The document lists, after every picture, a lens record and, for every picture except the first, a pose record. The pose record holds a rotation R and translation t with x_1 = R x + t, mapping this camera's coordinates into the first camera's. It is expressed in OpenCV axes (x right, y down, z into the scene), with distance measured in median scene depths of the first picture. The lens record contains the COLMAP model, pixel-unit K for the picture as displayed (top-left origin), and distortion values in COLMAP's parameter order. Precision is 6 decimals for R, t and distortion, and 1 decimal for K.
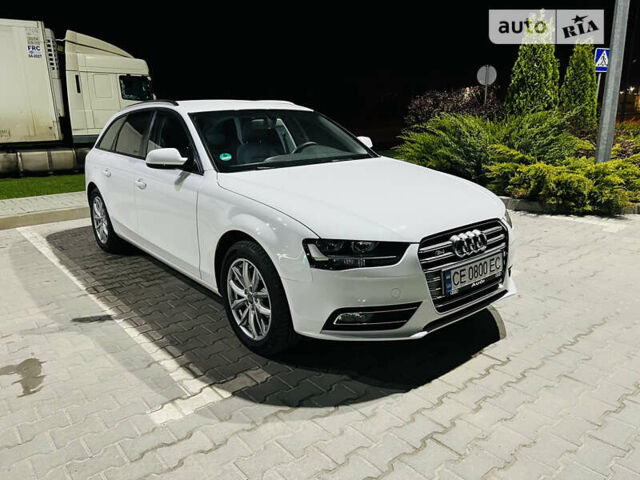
lens RADIAL K [[485.1, 0, 321.7], [0, 485.1, 233.4], [0, 0, 1]] dist [0.063596, -0.081174]
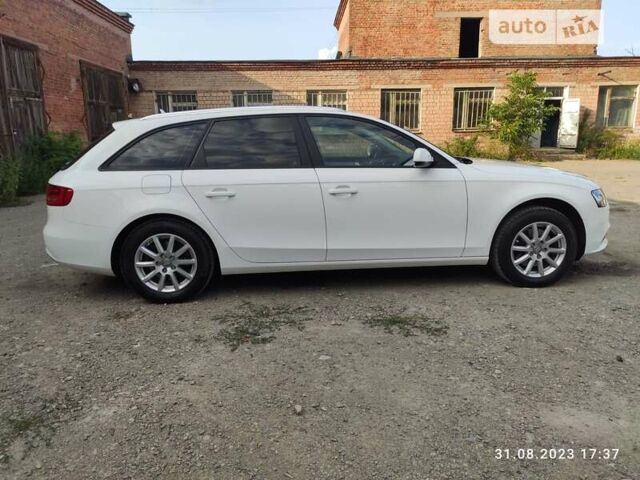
lens RADIAL K [[485.1, 0, 322.6], [0, 485.1, 243.1], [0, 0, 1]] dist [0.063596, -0.081174]
pose [[0.566381, -0.174644, 0.805427, -1.724438], [0.214264, 0.974887, 0.060717, -0.102250], [-0.795804, 0.138185, 0.589577, 0.718343]]
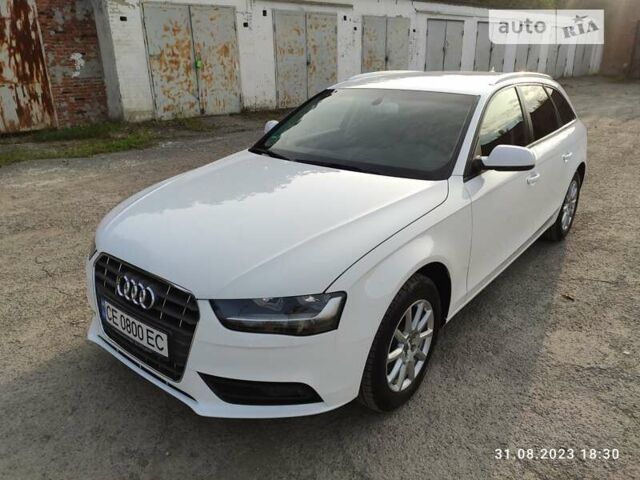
lens RADIAL K [[485.1, 0, 309.9], [0, 485.1, 230.3], [0, 0, 1]] dist [0.063596, -0.081174]
pose [[0.180300, 0.353186, -0.918015, 1.065728], [-0.238910, 0.921086, 0.307445, -0.390175], [0.954156, 0.163891, 0.250452, 1.063966]]
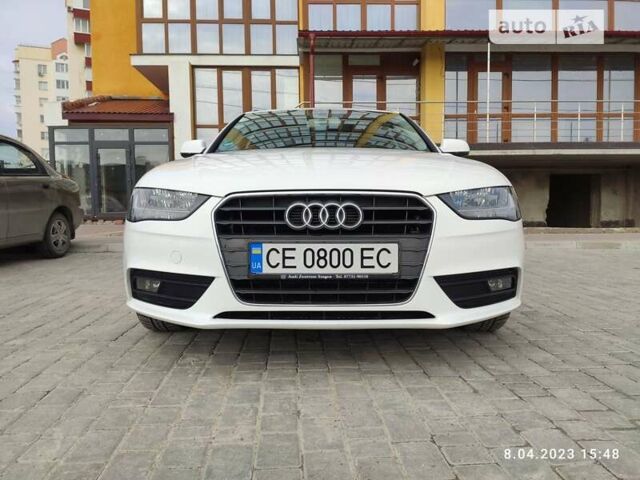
lens RADIAL K [[485.1, 0, 320.6], [0, 485.1, 240.8], [0, 0, 1]] dist [0.063596, -0.081174]
pose [[0.766734, 0.073138, -0.637785, 0.730491], [-0.169668, 0.981249, -0.091448, 0.116279], [0.619138, 0.178328, 0.764767, 0.502614]]
